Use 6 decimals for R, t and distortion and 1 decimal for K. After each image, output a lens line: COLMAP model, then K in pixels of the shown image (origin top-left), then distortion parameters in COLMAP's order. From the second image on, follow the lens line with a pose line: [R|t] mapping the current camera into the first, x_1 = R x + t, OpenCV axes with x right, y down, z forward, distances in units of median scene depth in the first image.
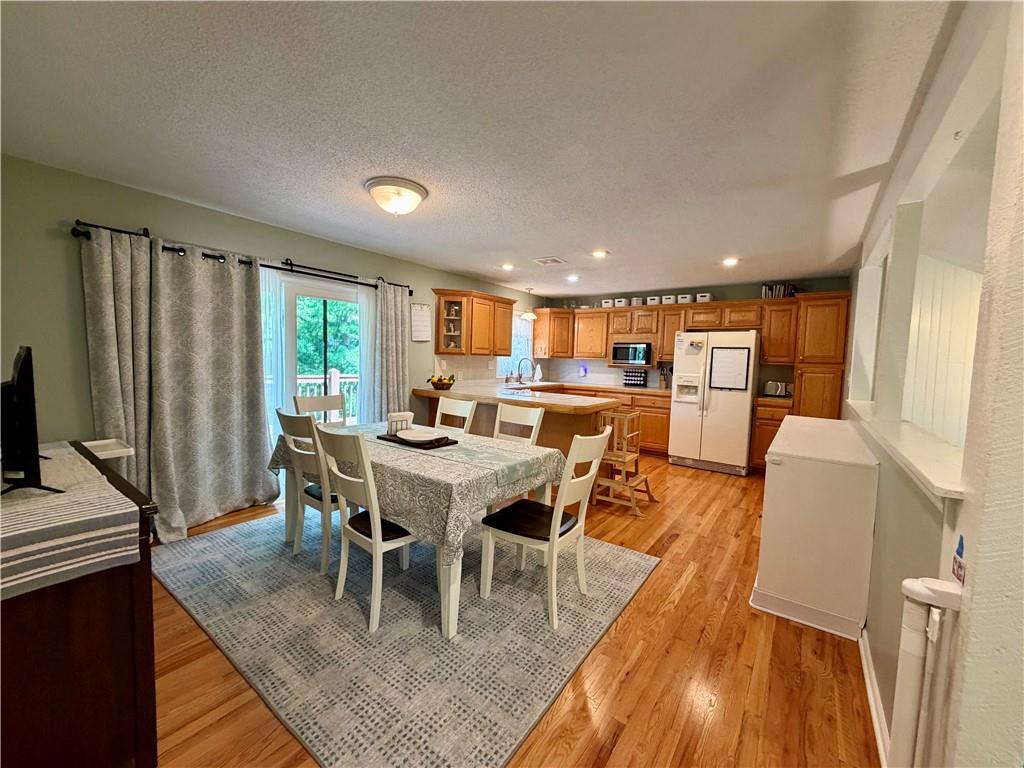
lens RADIAL K [[406.1, 0, 506.8], [0, 406.1, 383.8], [0, 0, 1]] dist [-0.002264, 0.000042]
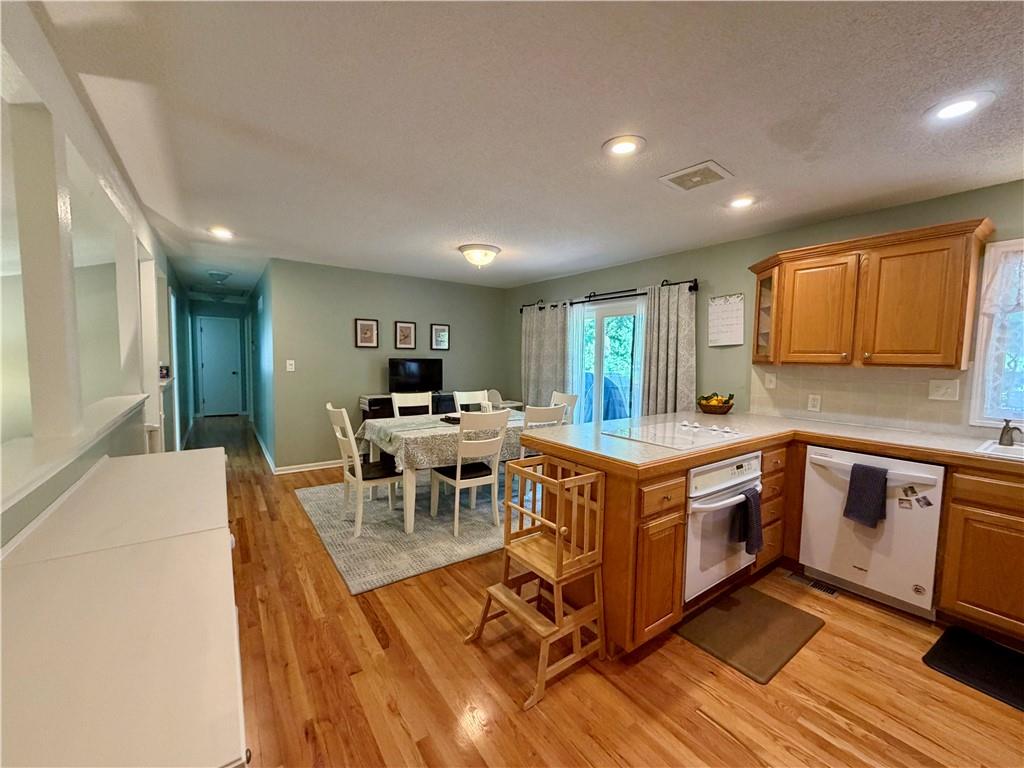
lens RADIAL K [[406.1, 0, 509.6], [0, 406.1, 385.4], [0, 0, 1]] dist [-0.002264, 0.000042]
pose [[-0.300494, 0.031430, -0.953266, 0.918386], [-0.089895, 0.994075, 0.061113, -0.067411], [0.949538, 0.104058, -0.295888, 1.299405]]
